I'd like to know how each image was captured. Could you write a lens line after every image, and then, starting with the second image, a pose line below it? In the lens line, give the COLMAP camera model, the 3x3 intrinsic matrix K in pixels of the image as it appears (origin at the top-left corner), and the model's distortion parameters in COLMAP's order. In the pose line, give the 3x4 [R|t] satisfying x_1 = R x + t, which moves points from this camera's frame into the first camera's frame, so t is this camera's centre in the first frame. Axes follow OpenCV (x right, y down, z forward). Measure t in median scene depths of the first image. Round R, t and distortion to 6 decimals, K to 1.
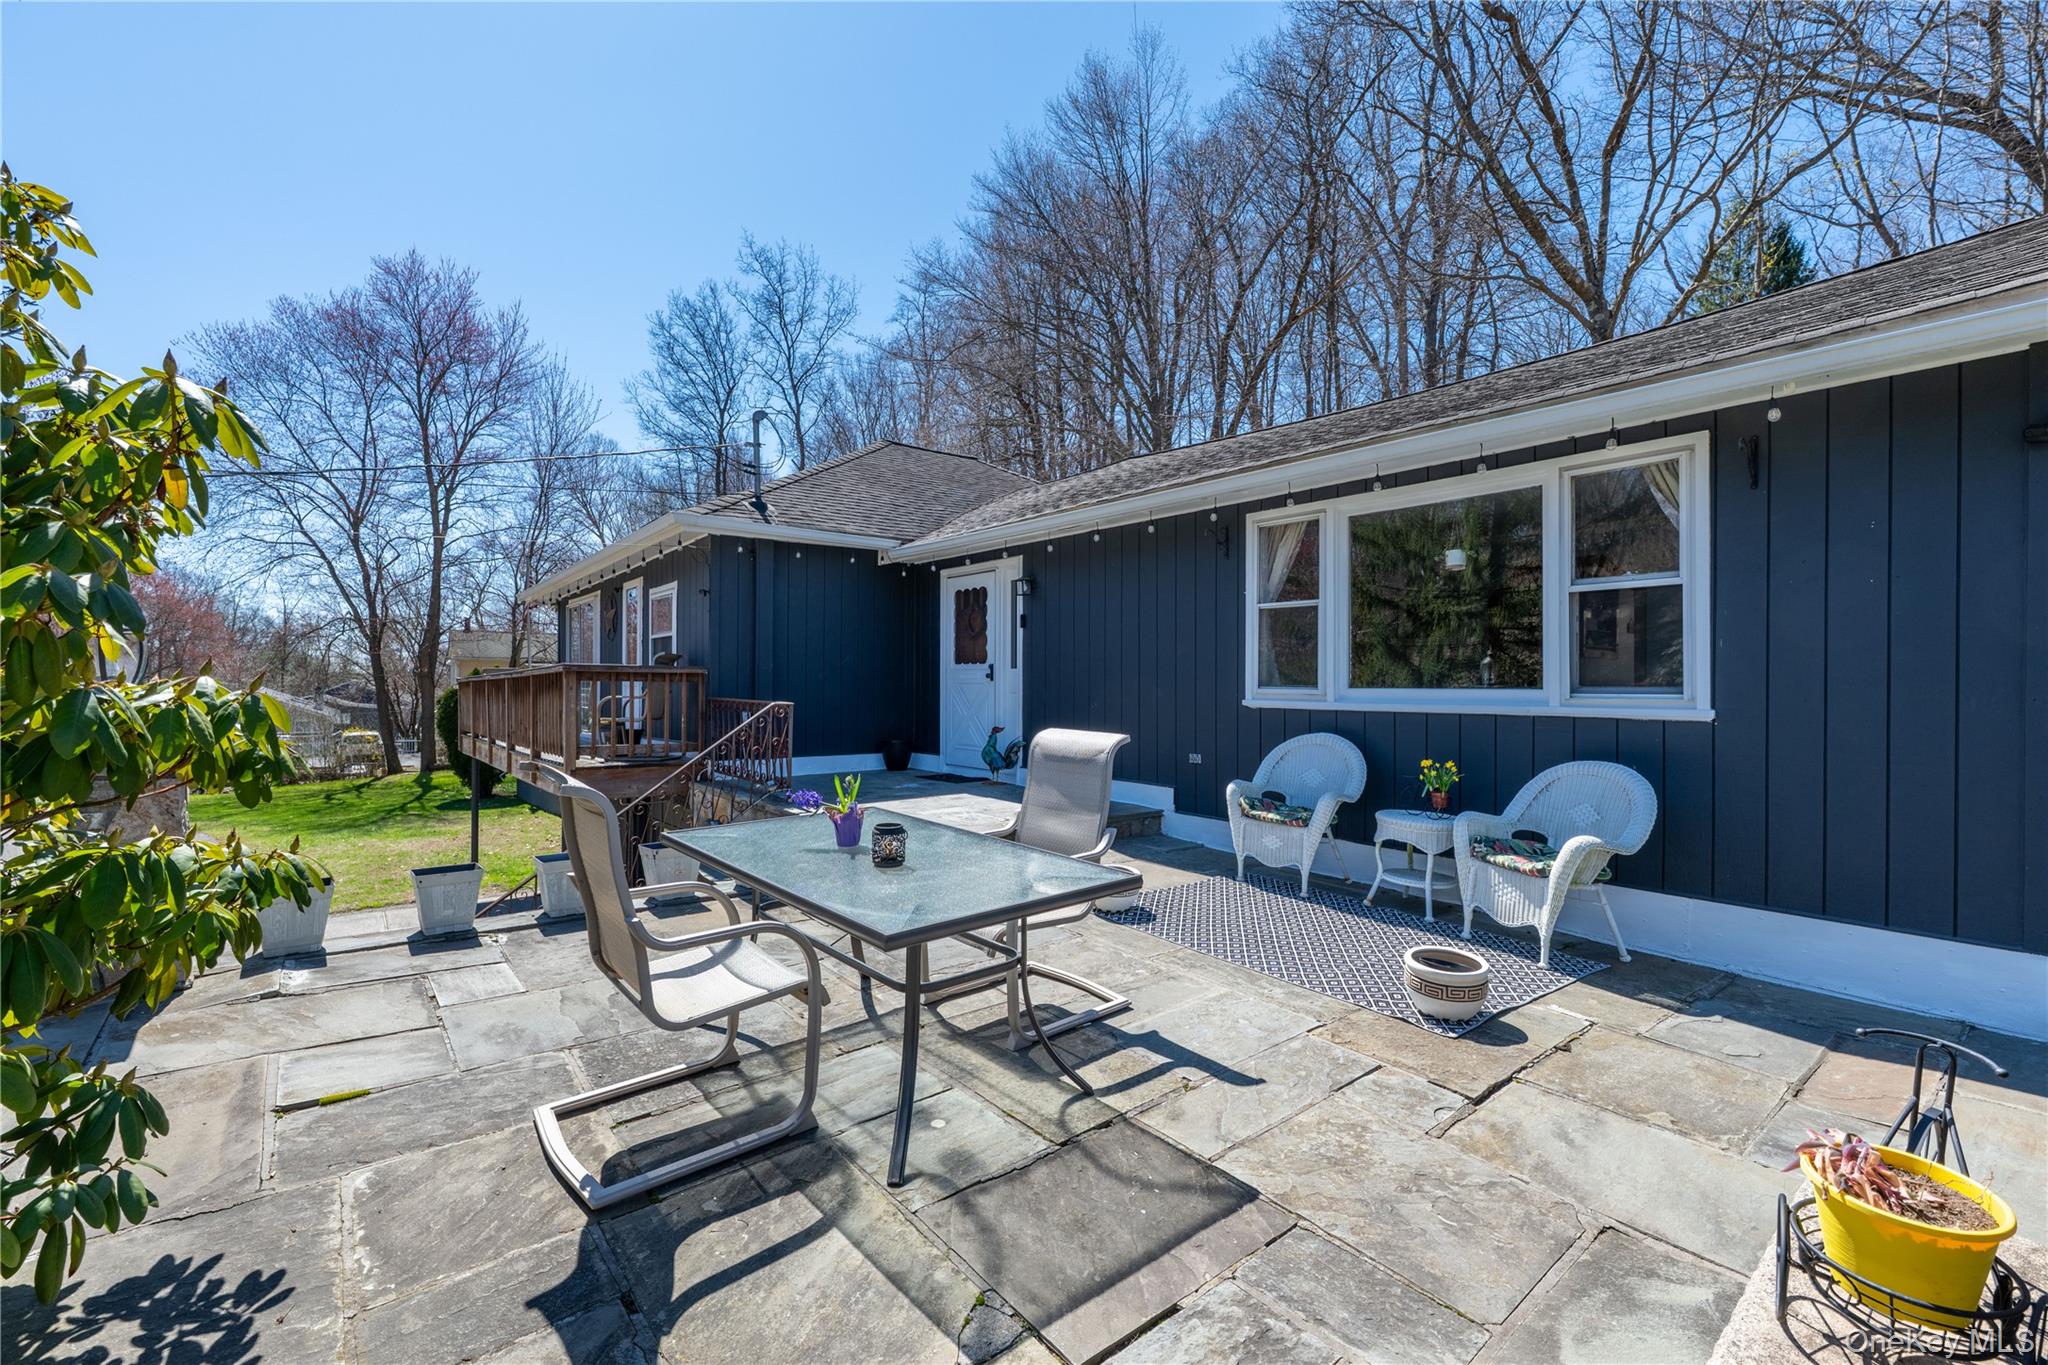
lens RADIAL K [[829.5, 0, 1024.0], [0, 829.5, 682.5], [0, 0, 1]] dist [-0.000627, 0.000005]
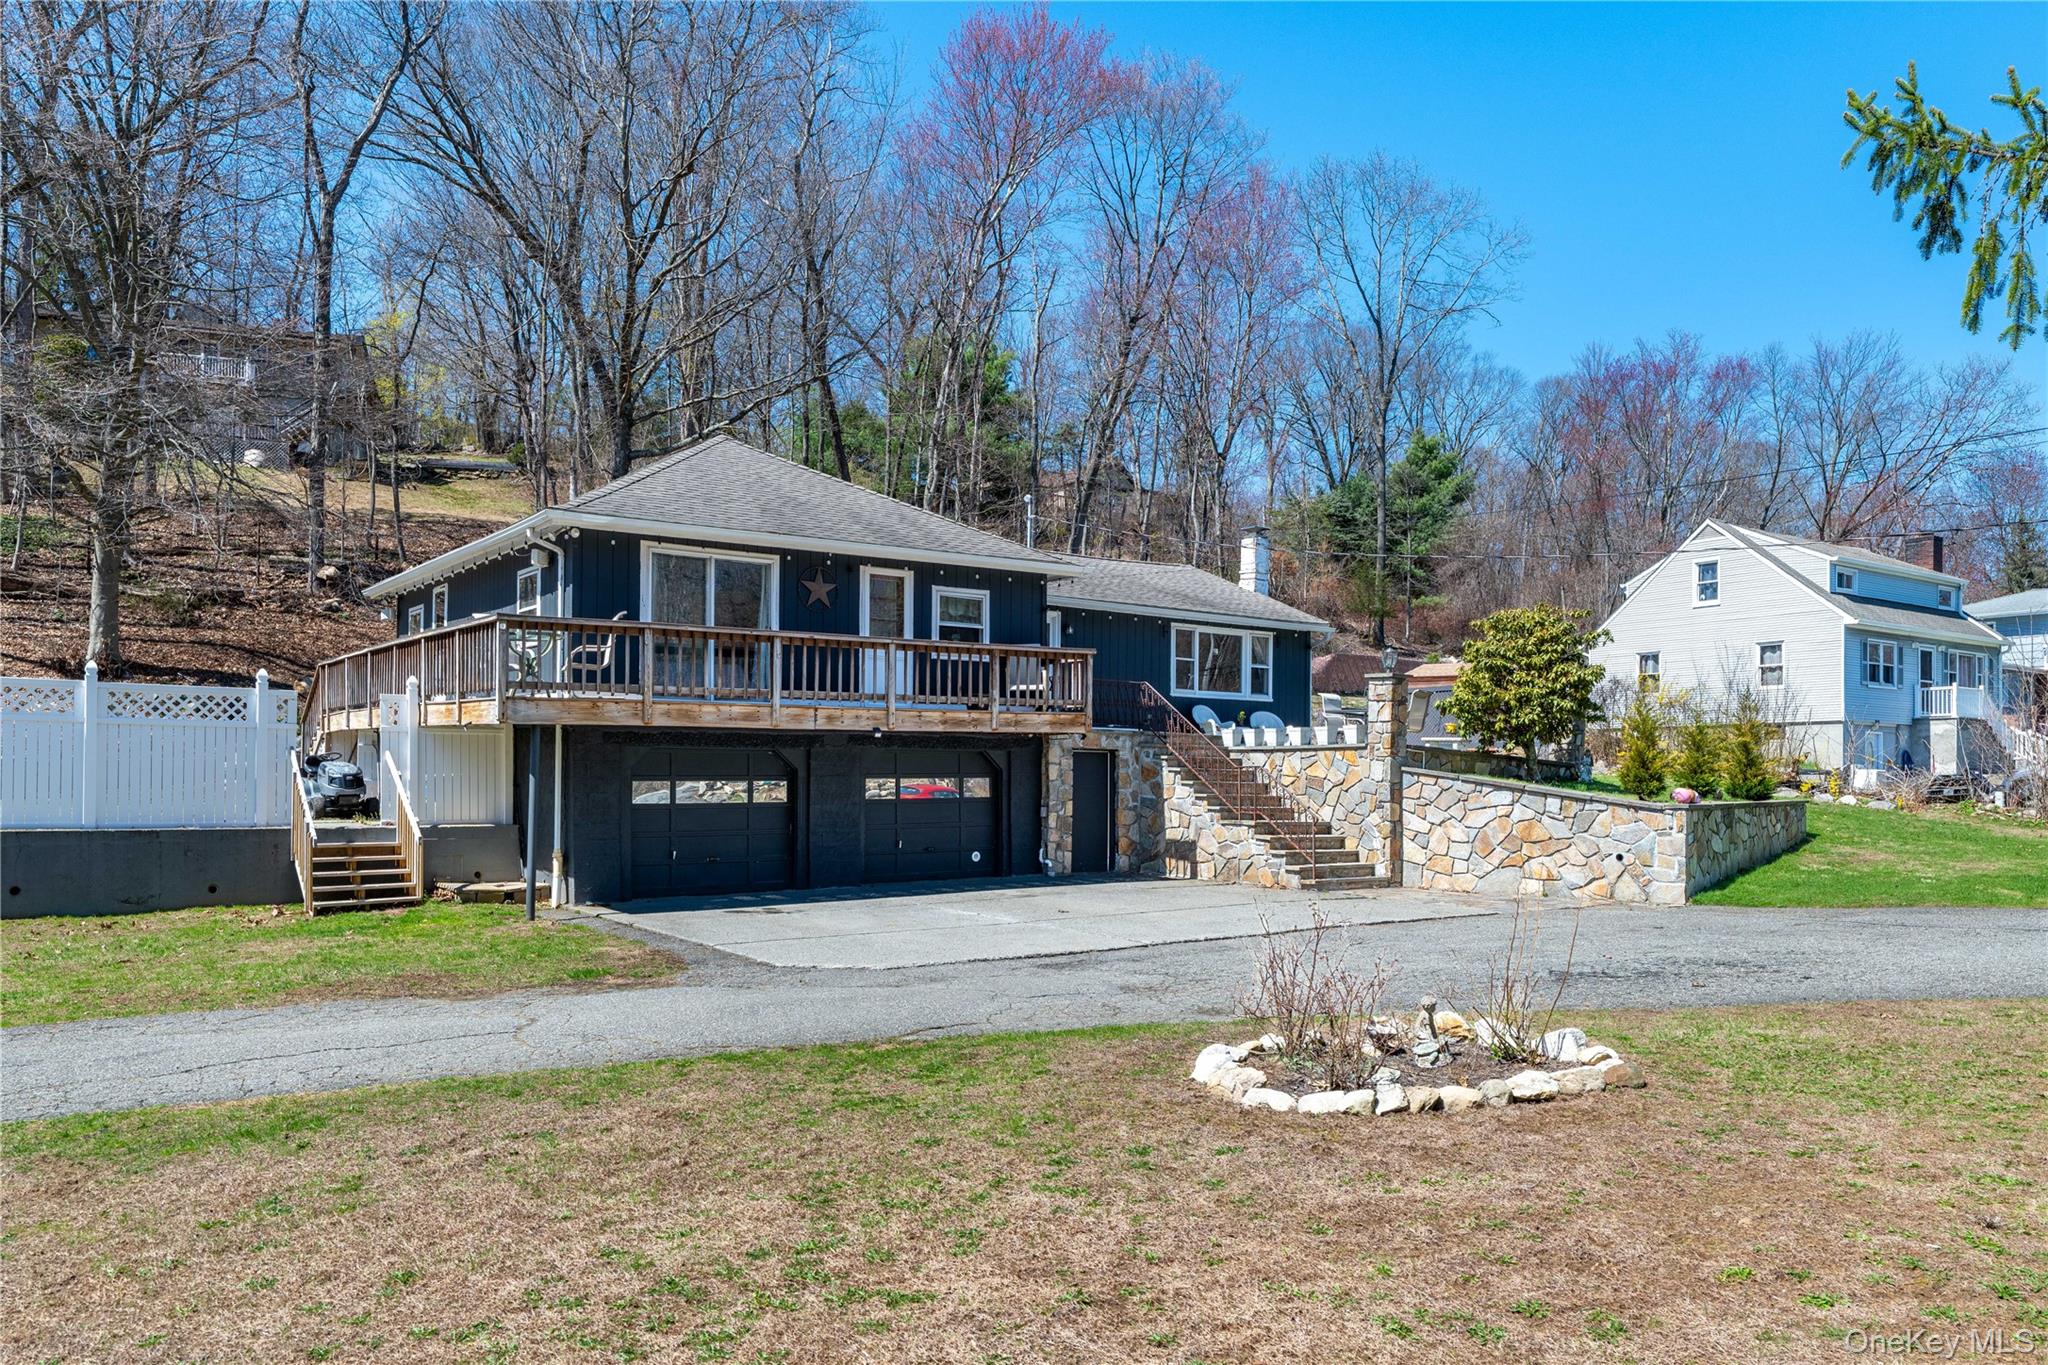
lens RADIAL K [[1376.0, 0, 1018.8], [0, 1376.0, 753.2], [0, 0, 1]] dist [-0.002755, -0.001228]
pose [[0.074530, 0.022400, 0.996967, -4.656350], [-0.002329, 0.999749, -0.022289, 0.353028], [-0.997216, -0.000661, 0.074563, 1.297233]]
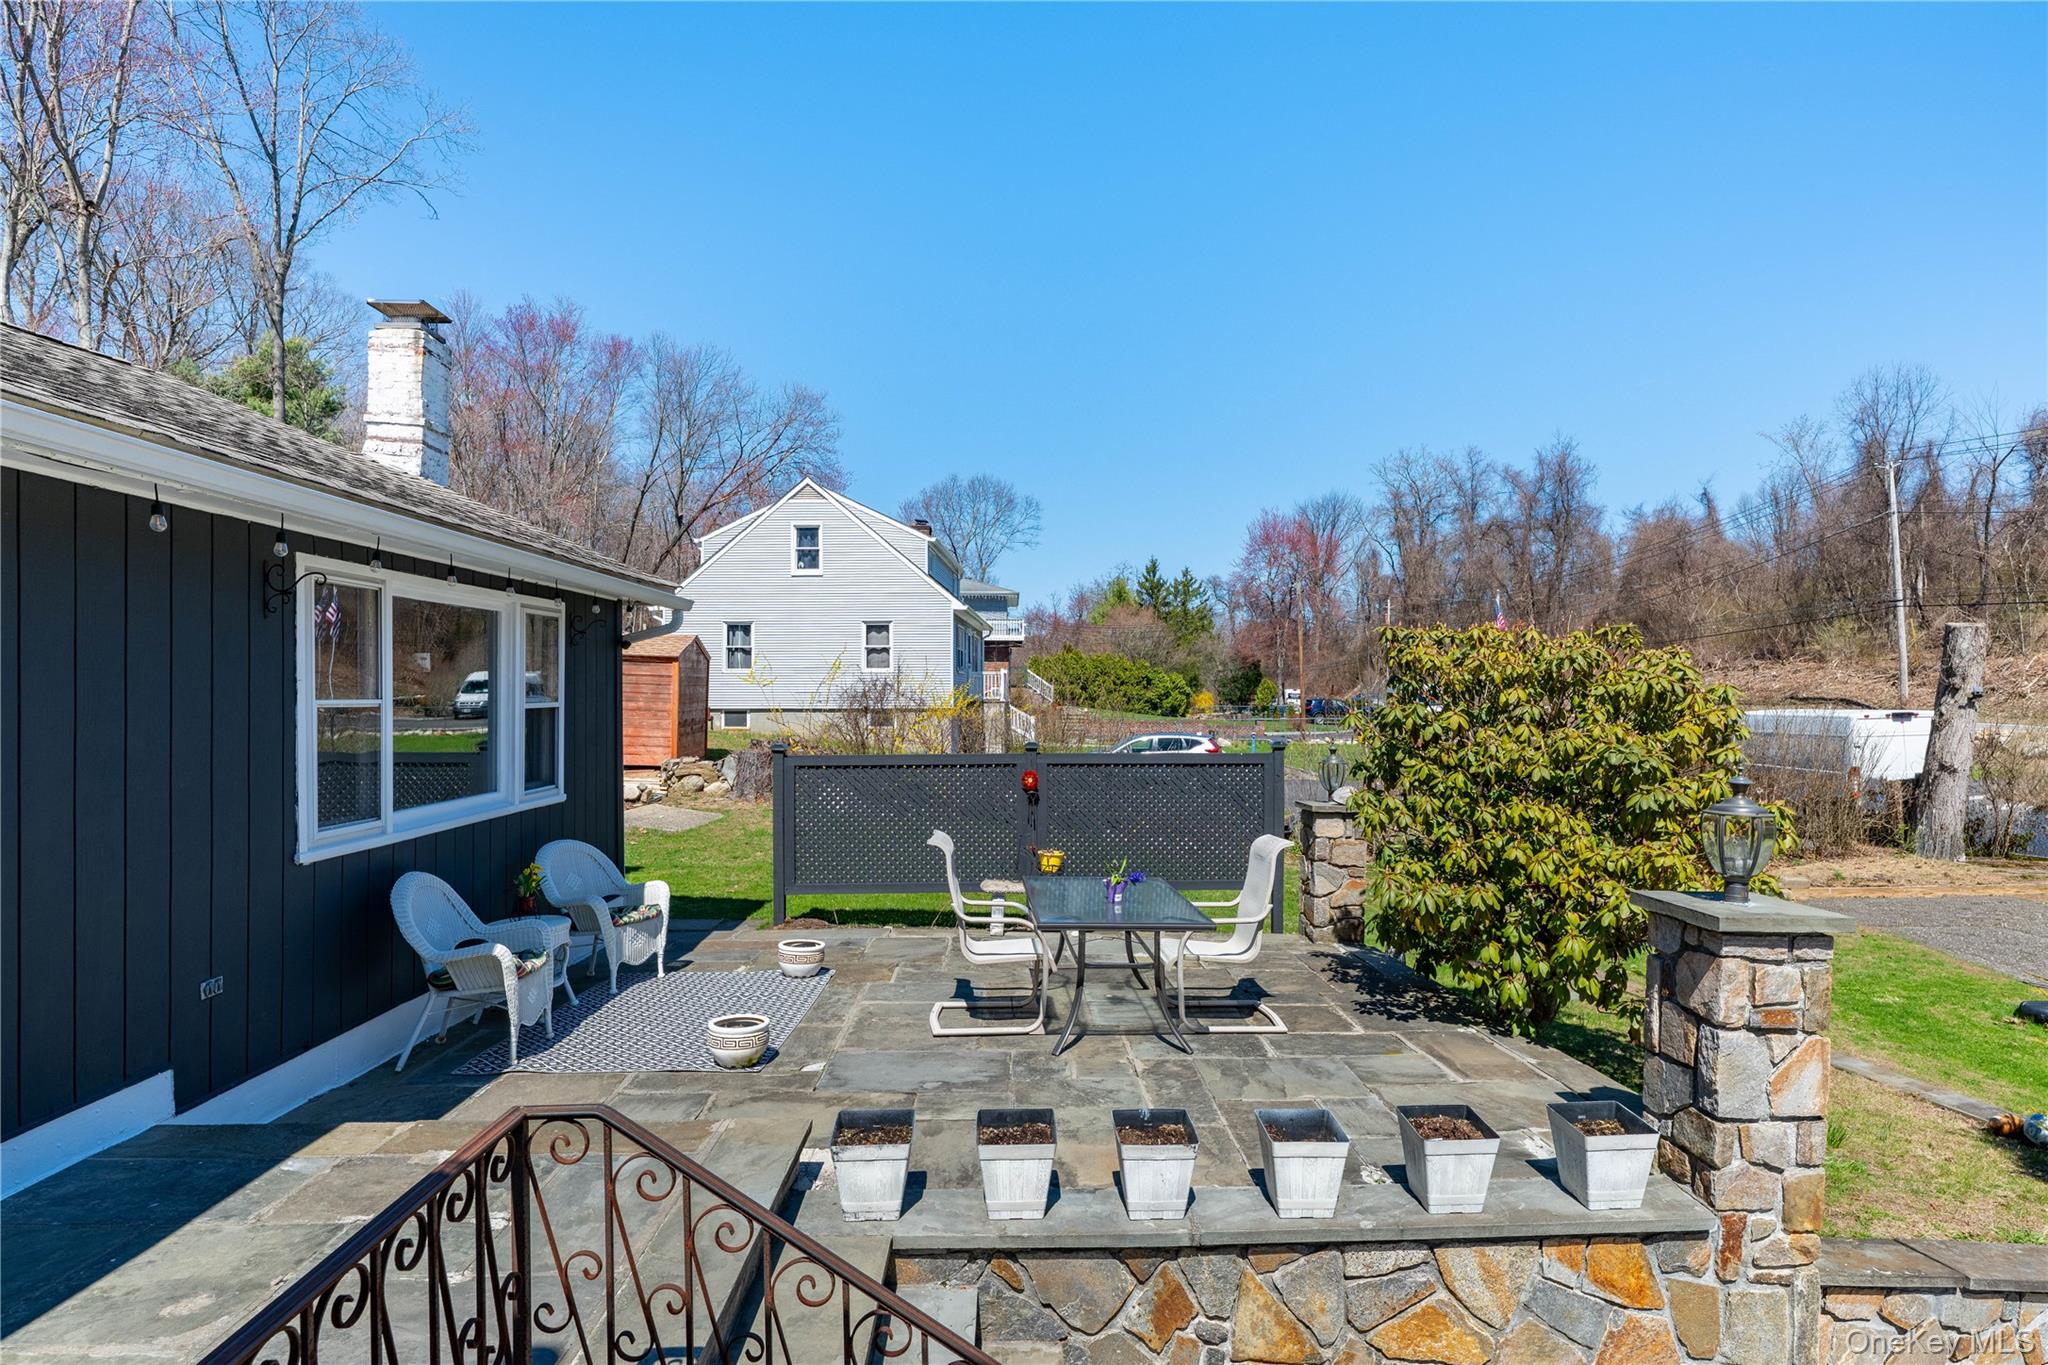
lens RADIAL K [[1052.3, 0, 1024.0], [0, 1052.3, 682.5], [0, 0, 1]] dist [0.005599, 0.000266]
pose [[-0.773709, 0.002234, 0.633537, -0.722726], [0.000087, 0.999994, -0.003420, -0.115817], [-0.633541, -0.002591, -0.773705, 1.417213]]
